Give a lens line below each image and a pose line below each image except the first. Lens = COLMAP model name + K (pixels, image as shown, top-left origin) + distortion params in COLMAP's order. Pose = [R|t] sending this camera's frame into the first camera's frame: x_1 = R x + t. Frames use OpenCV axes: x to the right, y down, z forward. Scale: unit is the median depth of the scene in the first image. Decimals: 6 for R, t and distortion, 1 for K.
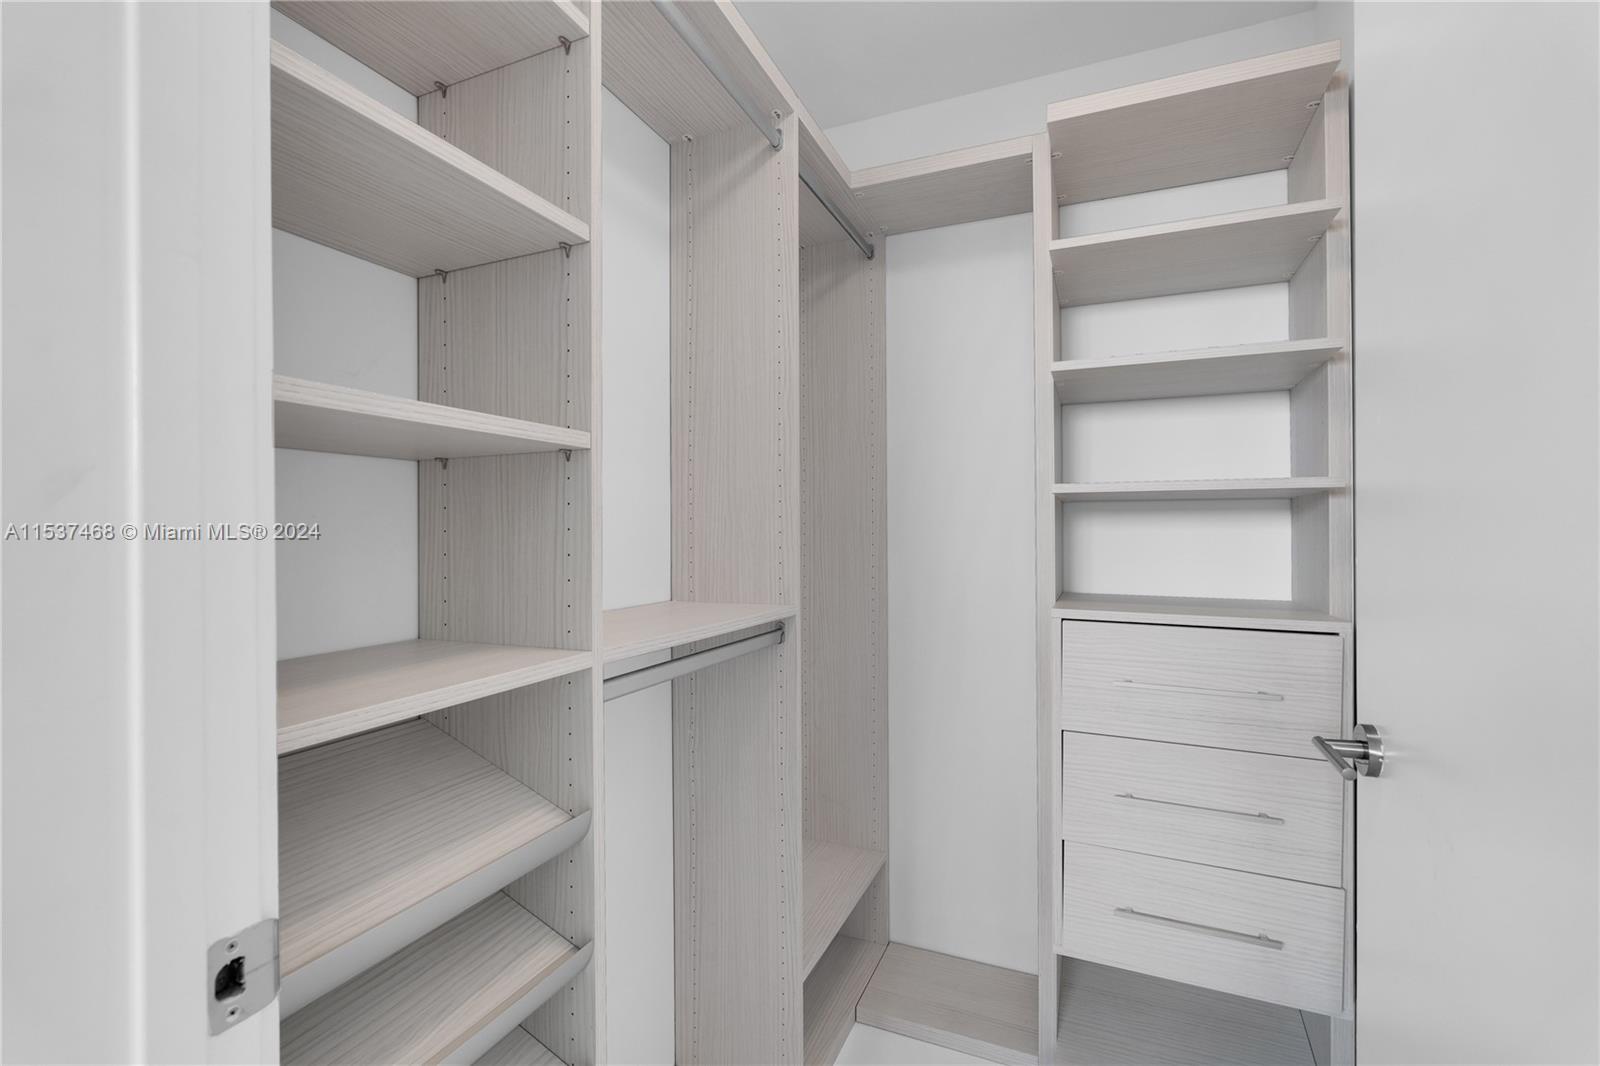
lens RADIAL K [[720.2, 0, 803.5], [0, 720.2, 547.0], [0, 0, 1]] dist [0.001323, 0.000163]
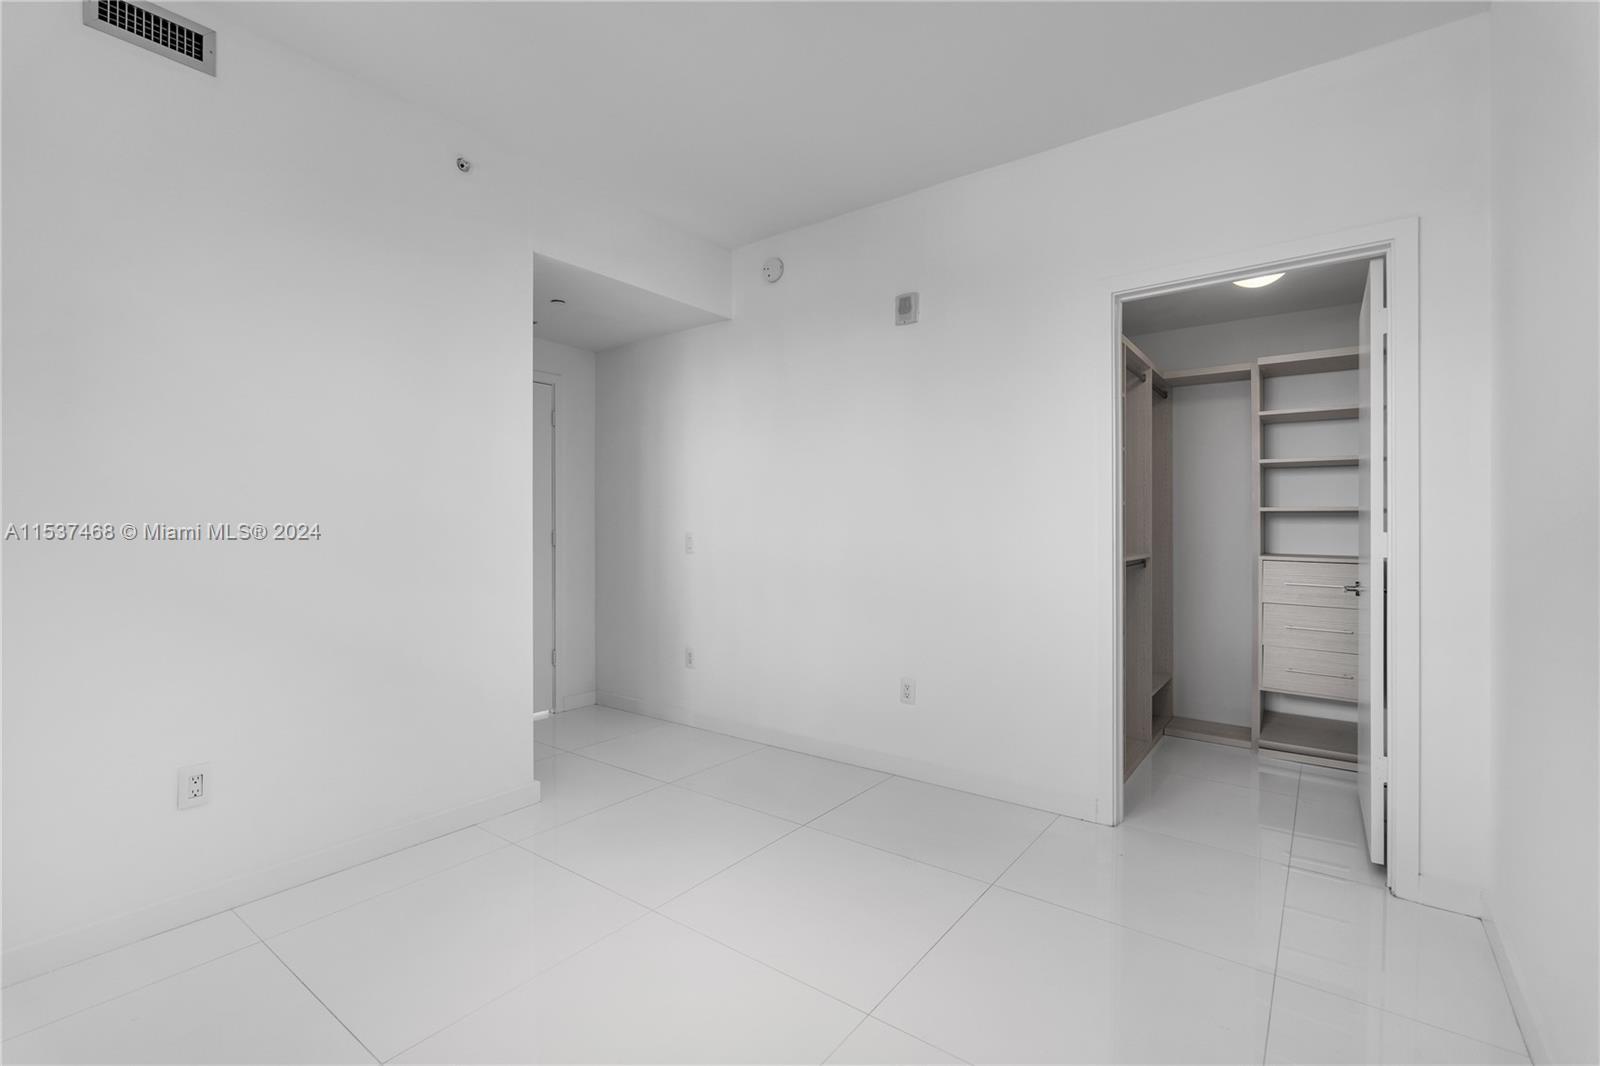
lens RADIAL K [[720.2, 0, 792.4], [0, 720.2, 539.4], [0, 0, 1]] dist [0.001323, 0.000163]
pose [[0.970276, 0.010976, -0.241752, -0.619220], [-0.011184, 0.999937, 0.000513, 0.040254], [0.241742, 0.002205, 0.970338, -1.810142]]
